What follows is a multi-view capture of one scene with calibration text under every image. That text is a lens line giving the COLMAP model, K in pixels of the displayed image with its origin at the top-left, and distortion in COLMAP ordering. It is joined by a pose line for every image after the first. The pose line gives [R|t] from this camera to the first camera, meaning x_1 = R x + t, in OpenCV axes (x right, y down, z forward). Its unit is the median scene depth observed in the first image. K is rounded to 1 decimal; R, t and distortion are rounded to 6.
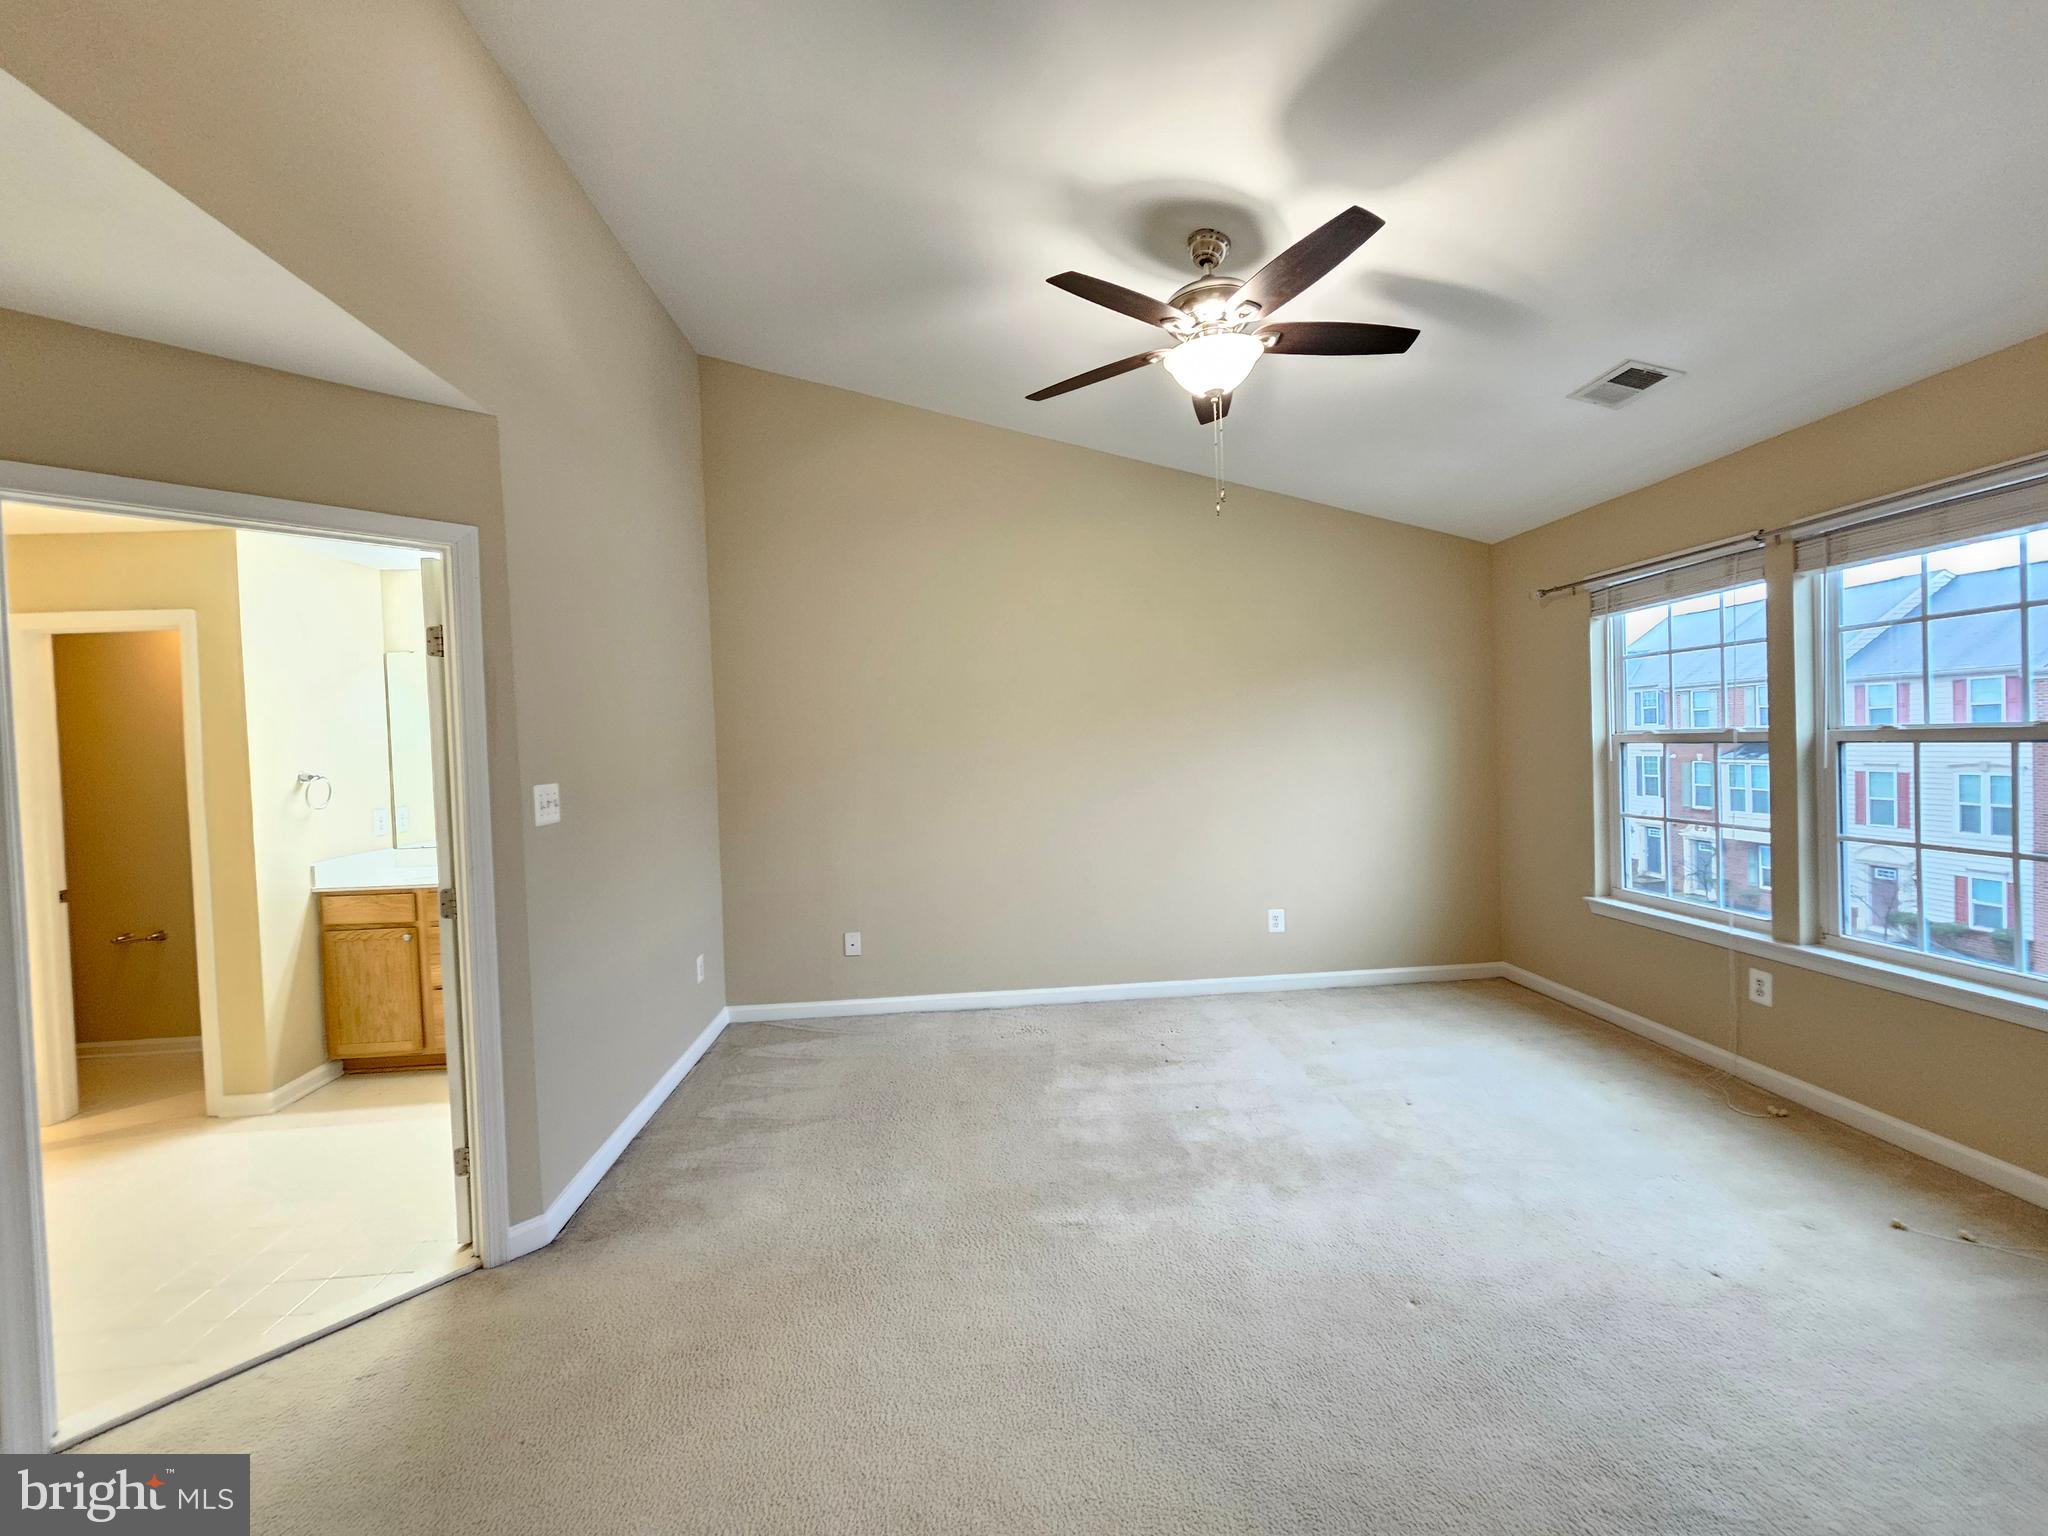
lens RADIAL K [[840.7, 0, 1024.9], [0, 840.7, 764.5], [0, 0, 1]] dist [0.000175, -0.000159]
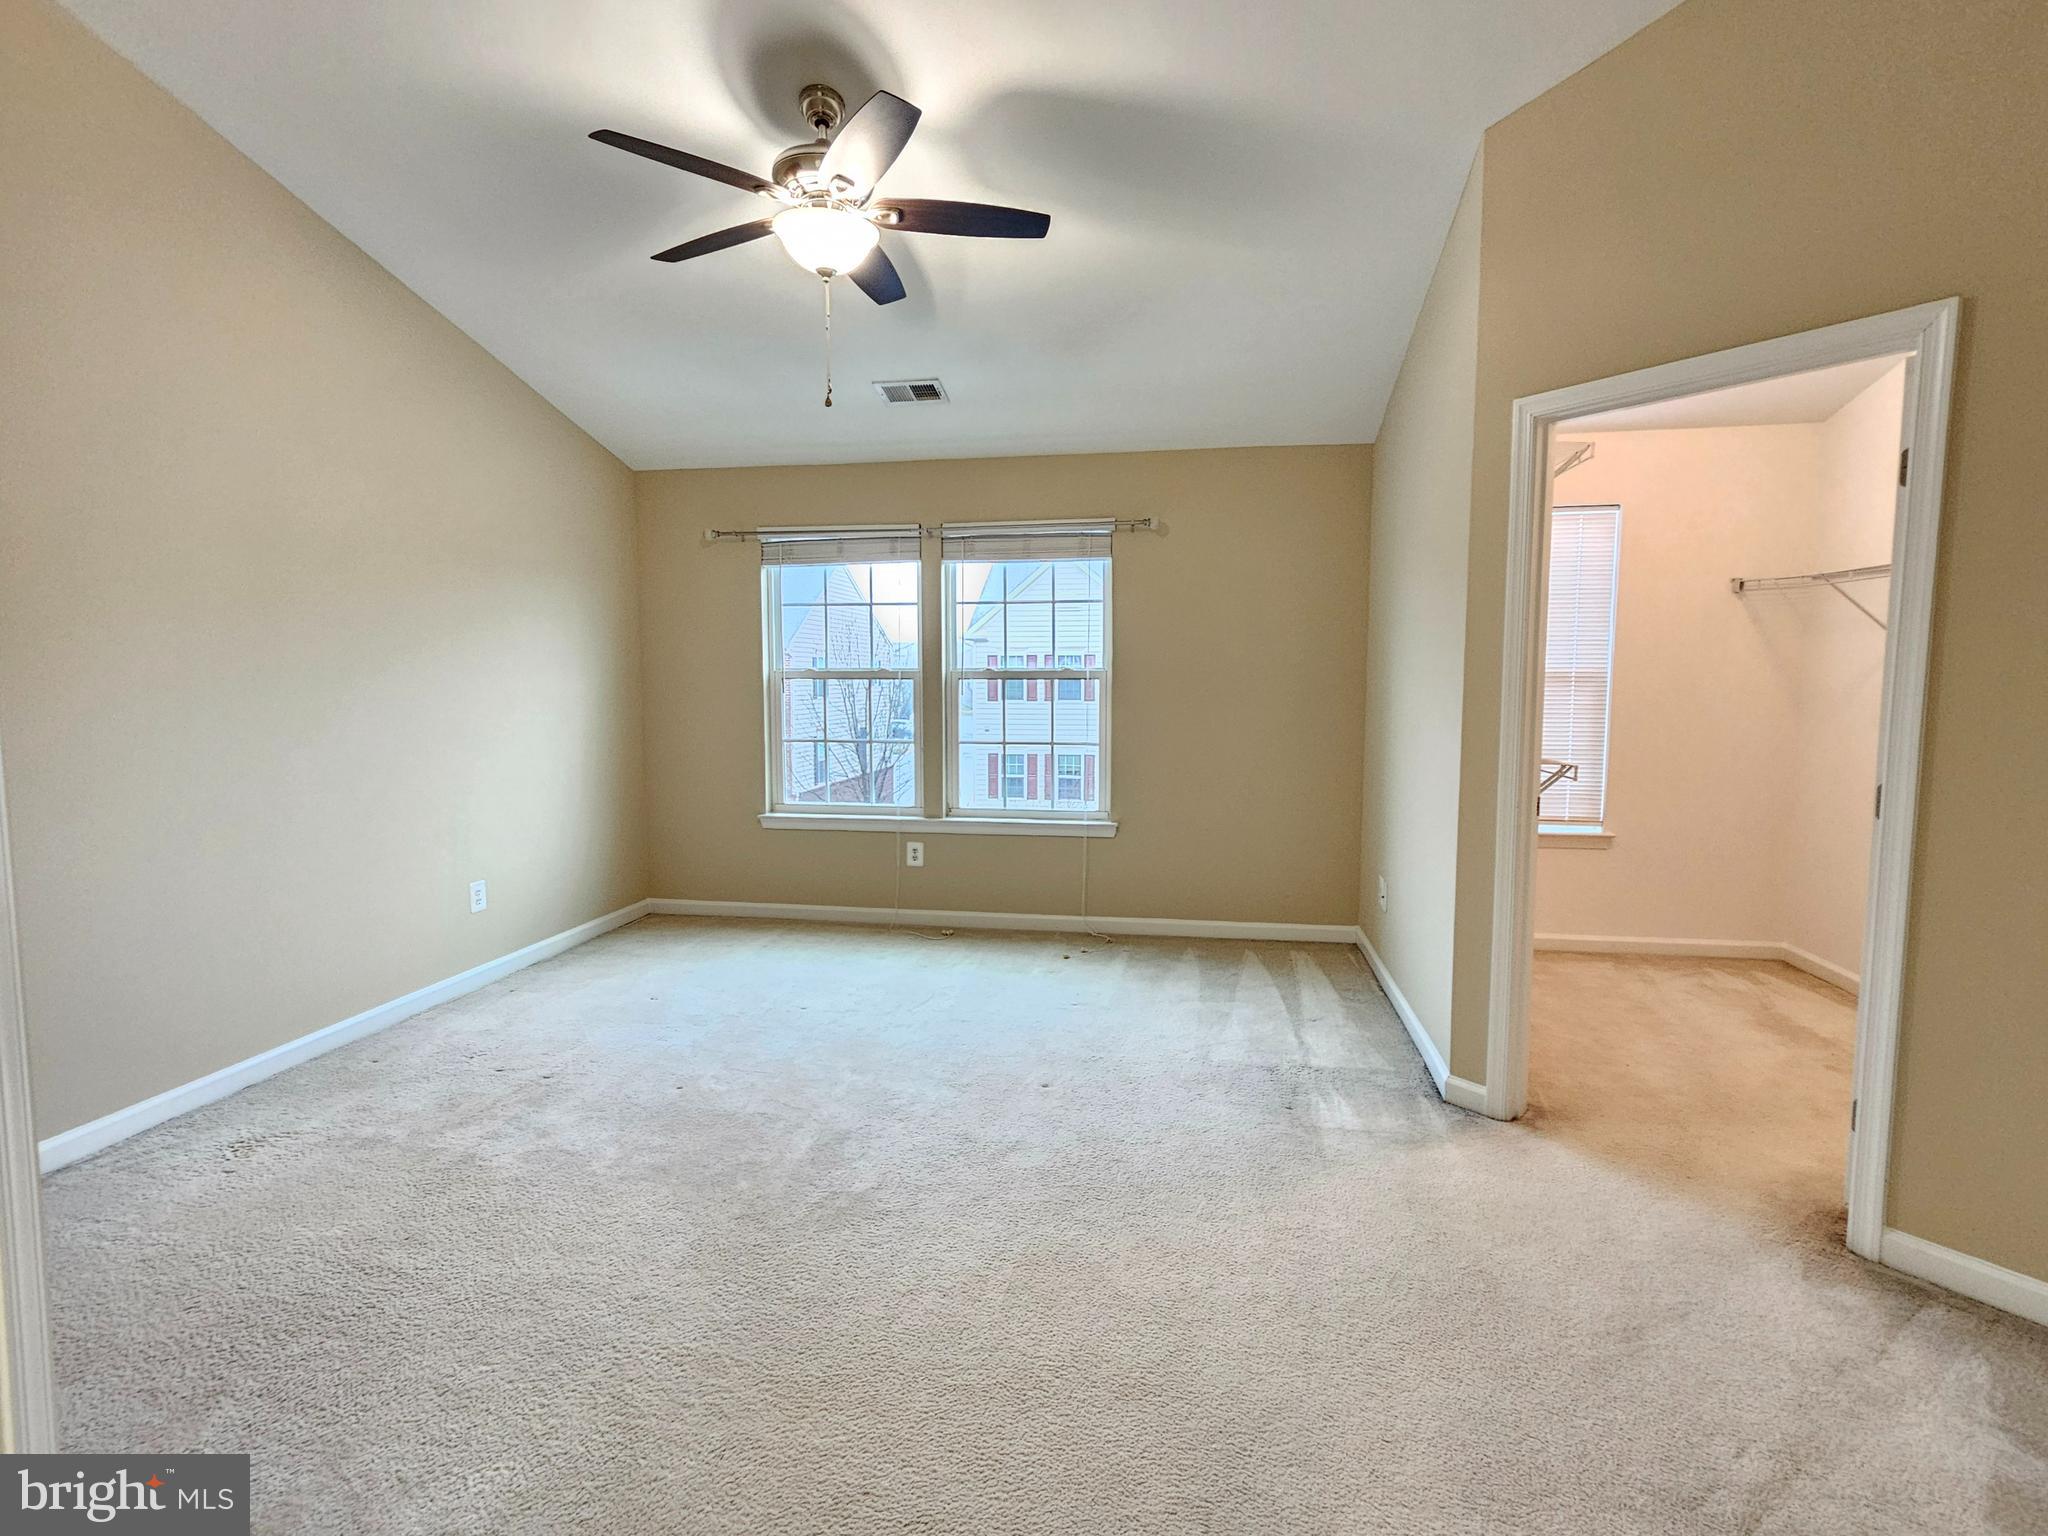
lens RADIAL K [[981.9, 0, 1024.0], [0, 981.9, 768.0], [0, 0, 1]] dist [0.000054, 0.000068]
pose [[0.241608, -0.050783, 0.969044, -0.596843], [0.012446, 0.998710, 0.049234, 0.039785], [-0.970294, 0.000165, 0.241929, 0.389835]]
